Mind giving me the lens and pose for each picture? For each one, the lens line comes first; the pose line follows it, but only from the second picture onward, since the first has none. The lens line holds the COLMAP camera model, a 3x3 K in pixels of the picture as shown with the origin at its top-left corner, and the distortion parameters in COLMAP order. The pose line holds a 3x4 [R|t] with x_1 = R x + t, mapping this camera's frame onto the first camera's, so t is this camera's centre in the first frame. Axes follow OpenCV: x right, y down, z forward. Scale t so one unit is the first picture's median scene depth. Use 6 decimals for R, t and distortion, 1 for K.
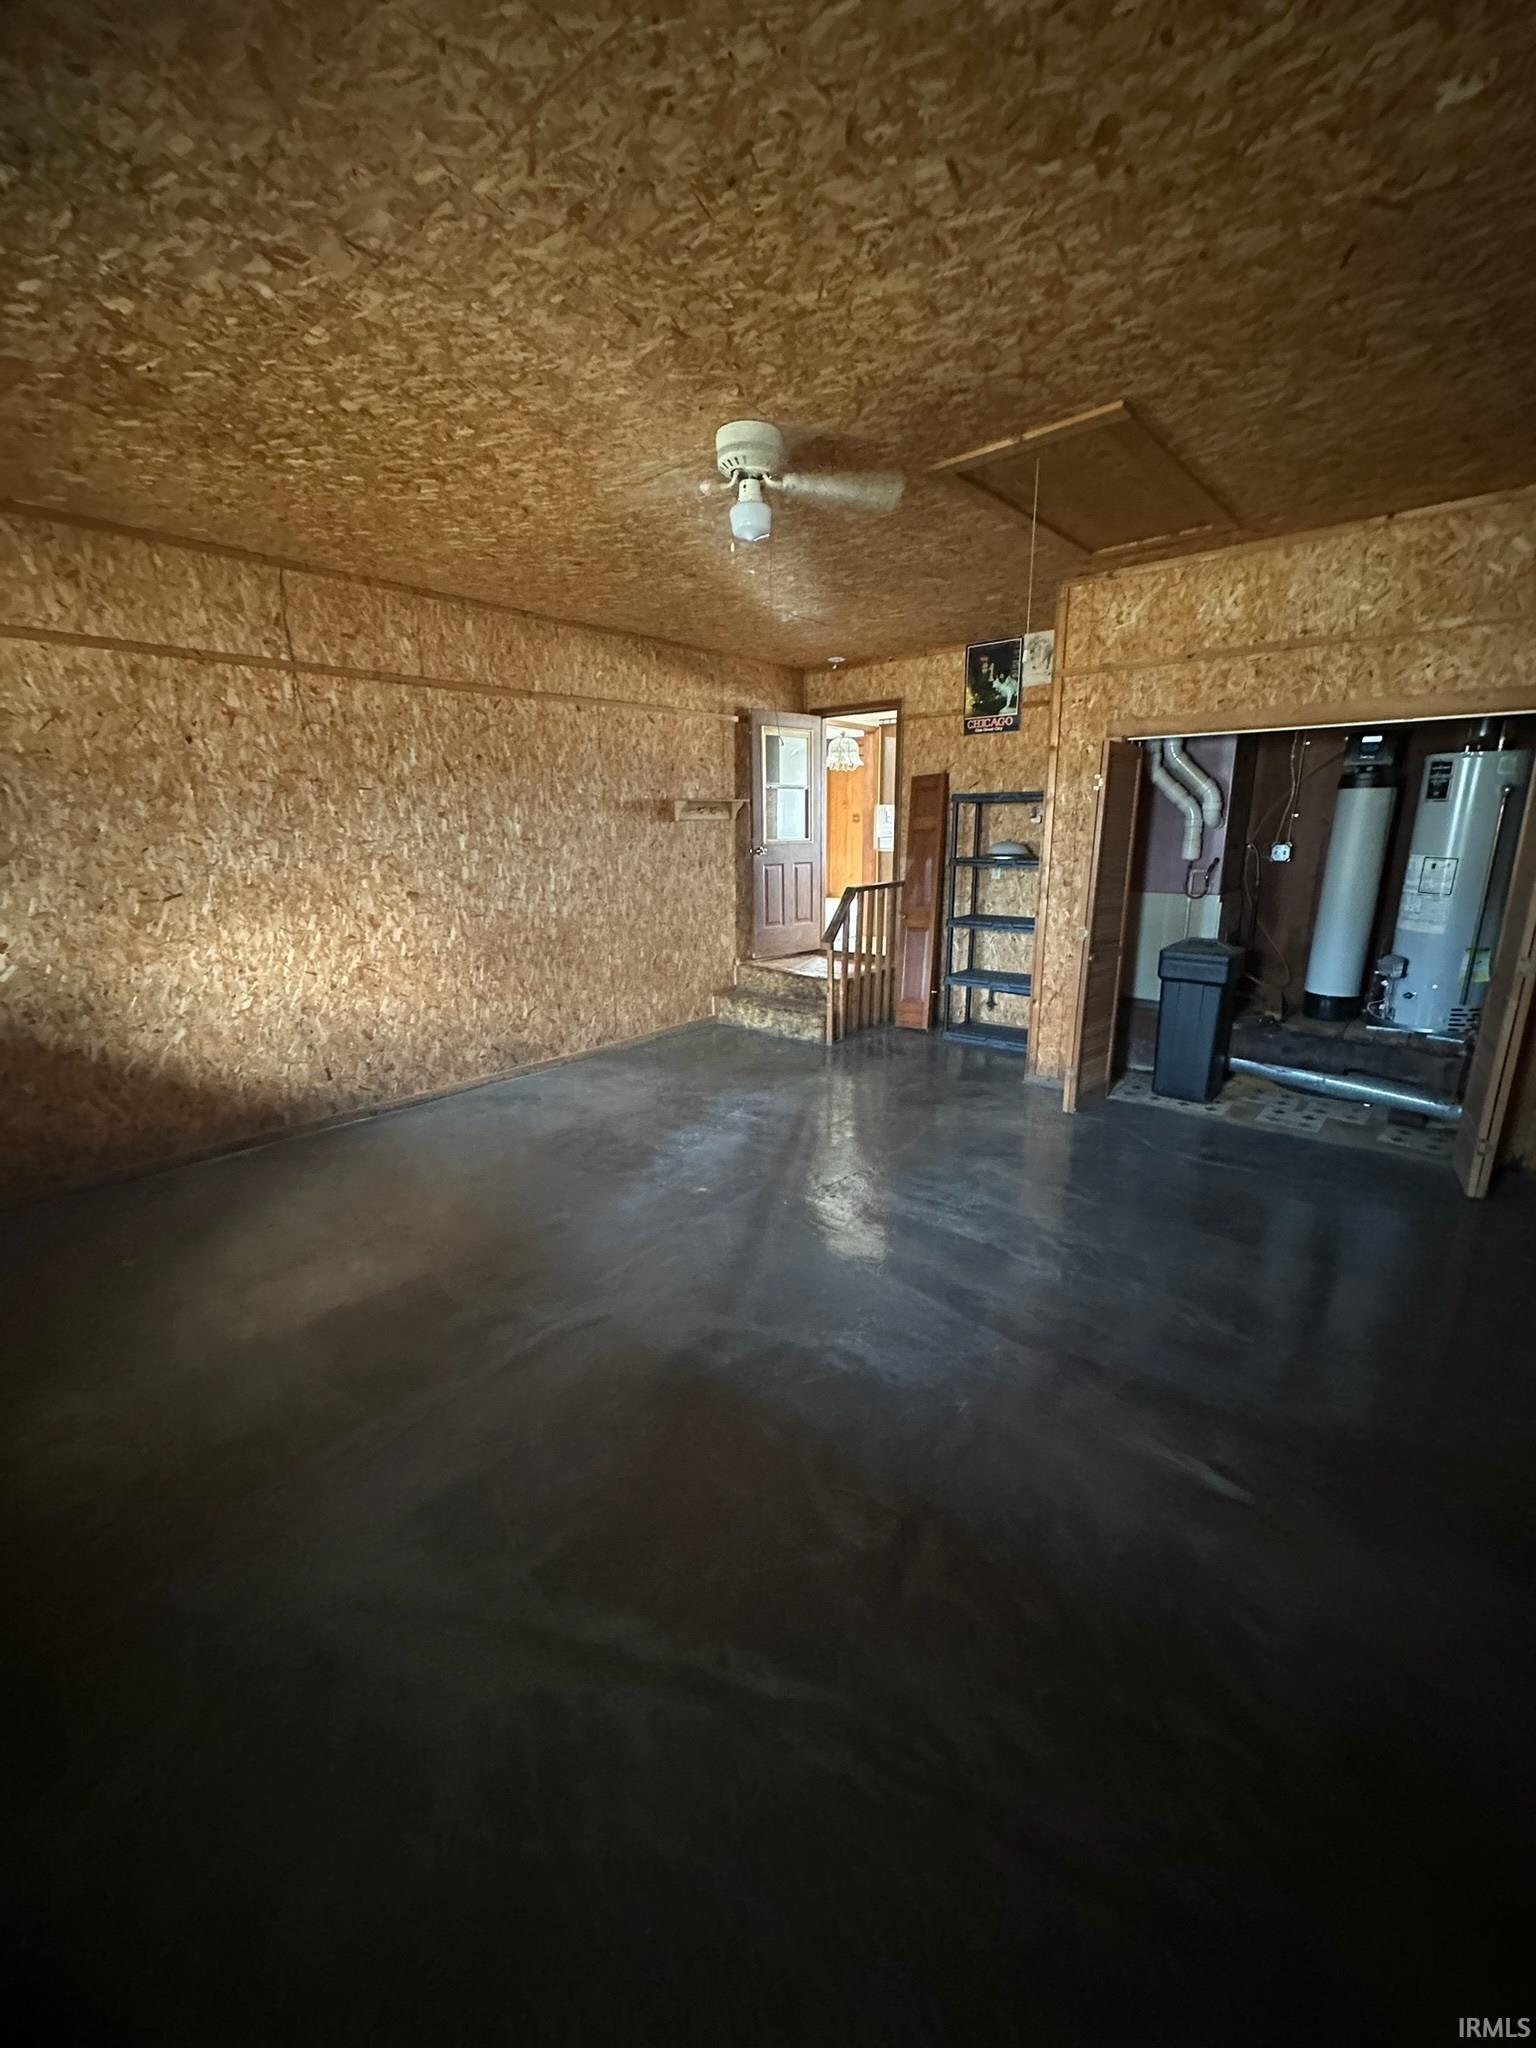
lens RADIAL K [[817.3, 0, 768.0], [0, 817.3, 1024.0], [0, 0, 1]] dist [-0.001020, 0.000643]
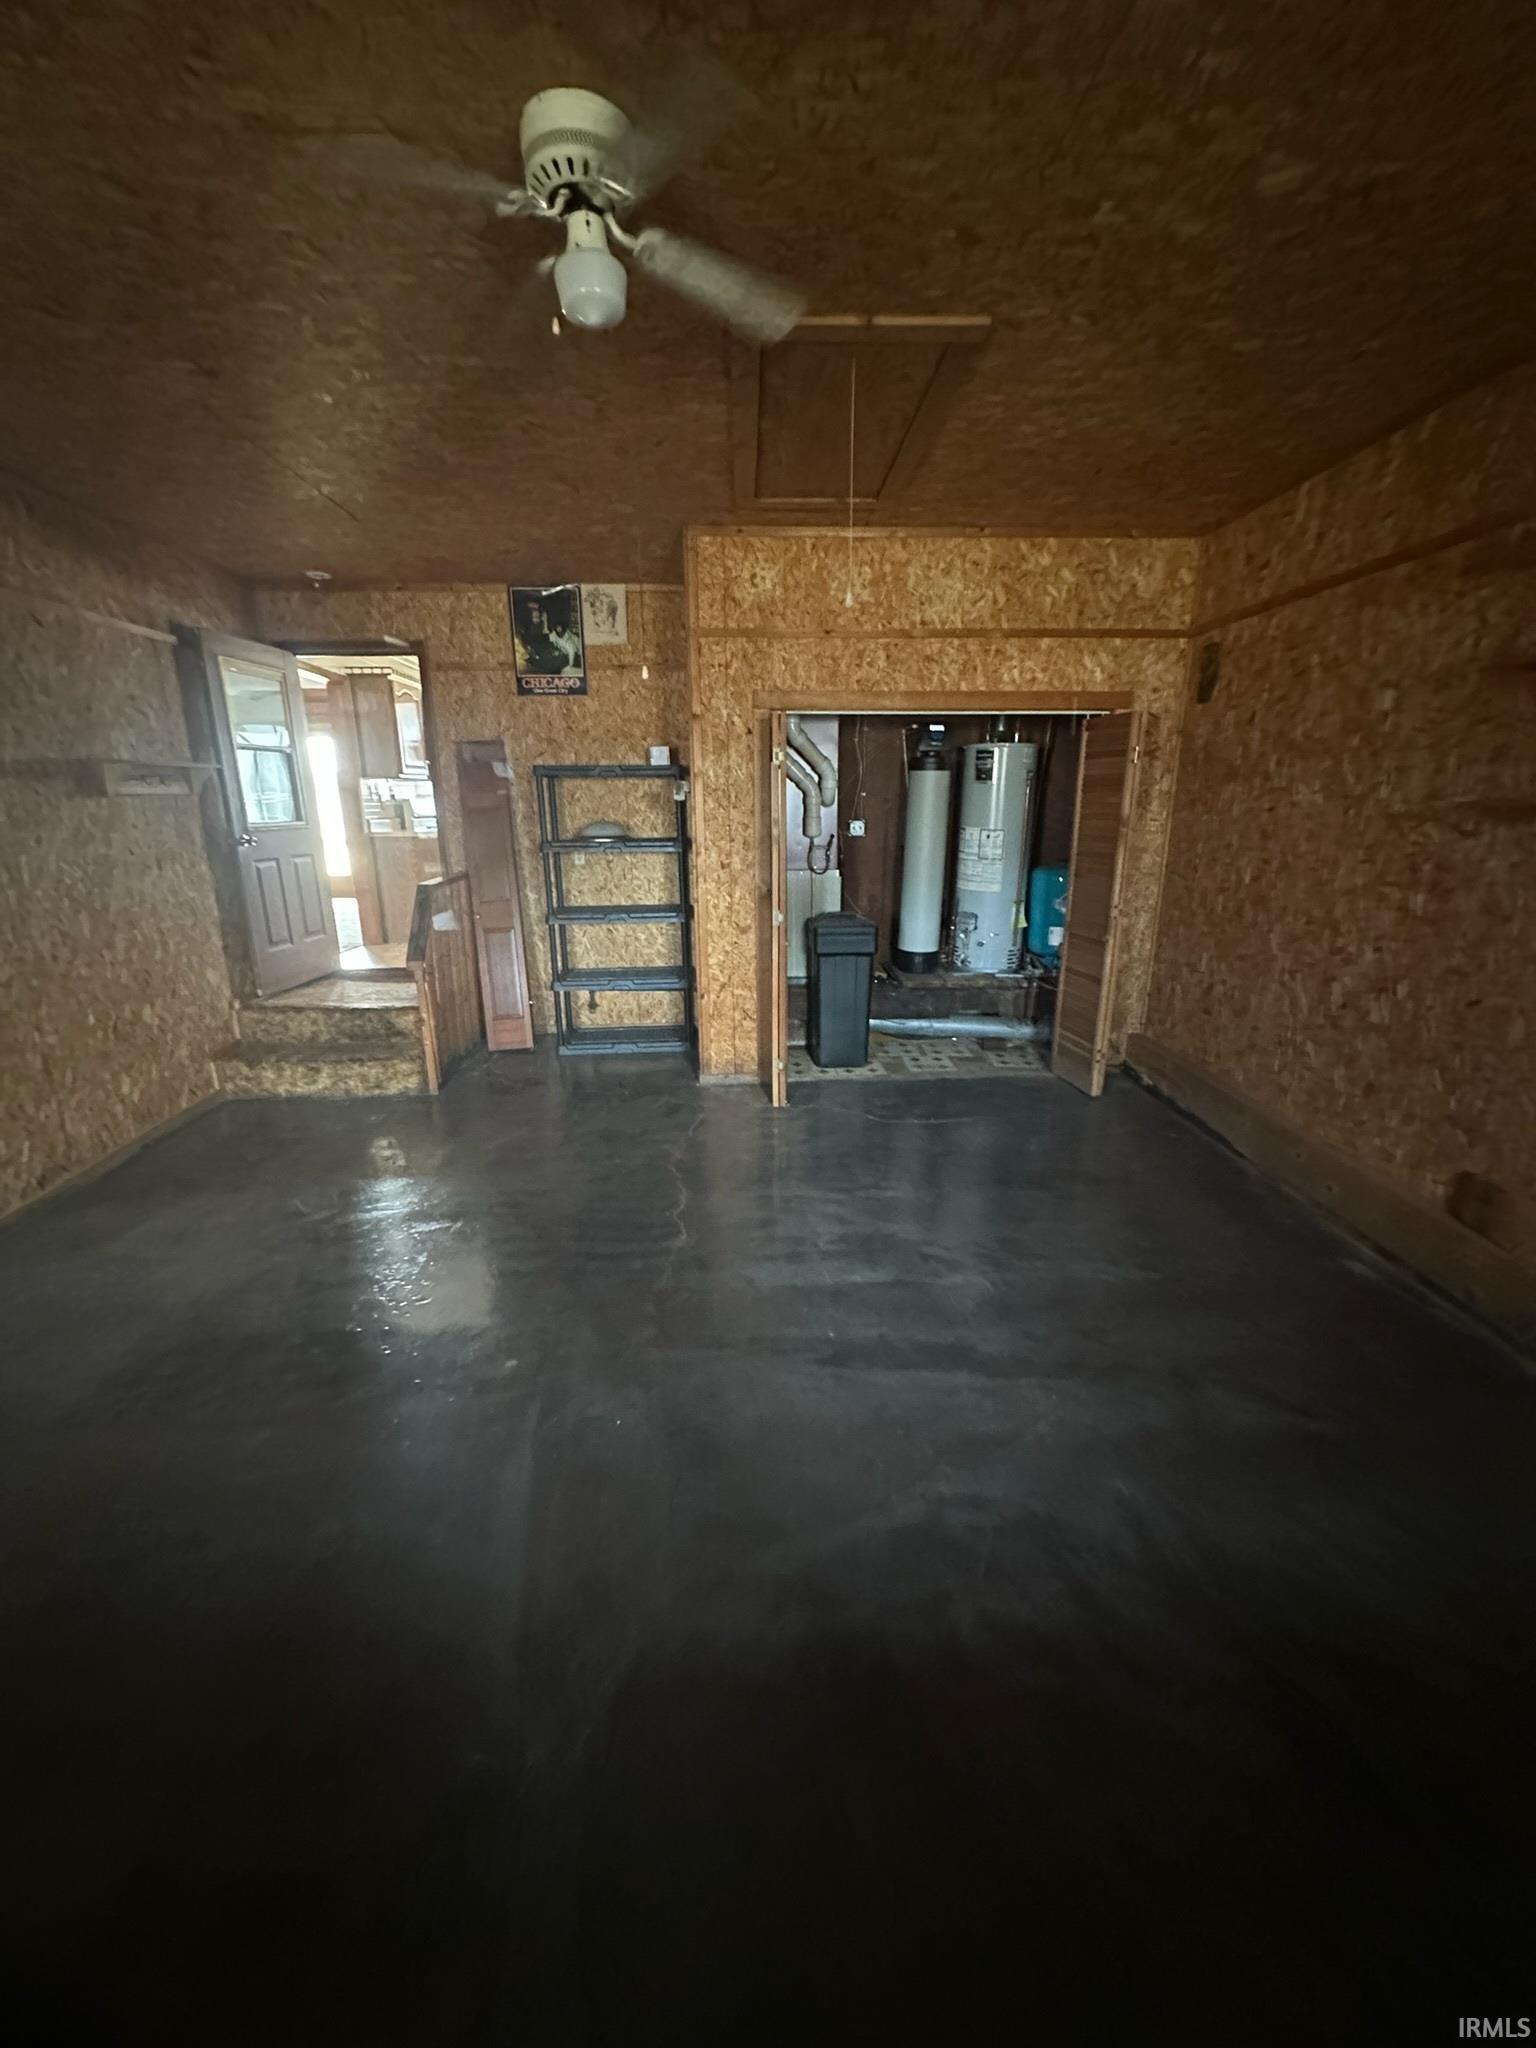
lens RADIAL K [[817.3, 0, 768.0], [0, 817.3, 1024.0], [0, 0, 1]] dist [-0.001020, 0.000643]
pose [[0.725758, -0.178370, 0.664425, -0.242823], [0.163484, 0.982853, 0.085279, -0.065258], [-0.668243, 0.046731, 0.742474, 0.281083]]
